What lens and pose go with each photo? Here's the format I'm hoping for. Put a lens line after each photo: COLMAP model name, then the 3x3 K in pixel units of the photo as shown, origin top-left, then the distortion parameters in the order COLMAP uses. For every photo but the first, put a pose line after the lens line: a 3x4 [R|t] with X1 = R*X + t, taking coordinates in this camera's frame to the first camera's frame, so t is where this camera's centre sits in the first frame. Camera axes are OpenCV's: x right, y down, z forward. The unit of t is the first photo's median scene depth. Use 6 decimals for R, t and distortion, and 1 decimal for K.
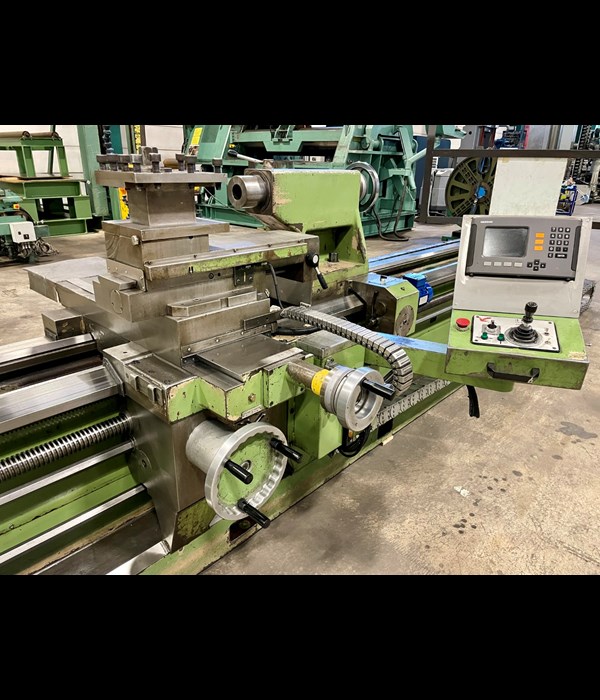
lens RADIAL K [[449.2, 0, 302.9], [0, 449.2, 347.9], [0, 0, 1]] dist [0.085613, -0.107154]
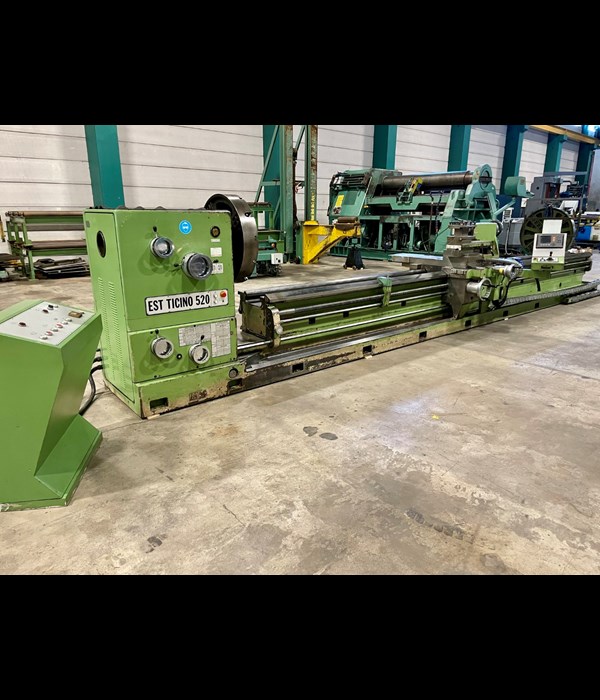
lens RADIAL K [[449.2, 0, 302.9], [0, 449.2, 347.9], [0, 0, 1]] dist [0.085613, -0.107154]
pose [[0.991272, 0.020322, -0.130259, -0.190293], [-0.032940, 0.994889, -0.095456, 0.194776], [0.127653, 0.098913, 0.986874, -0.526935]]
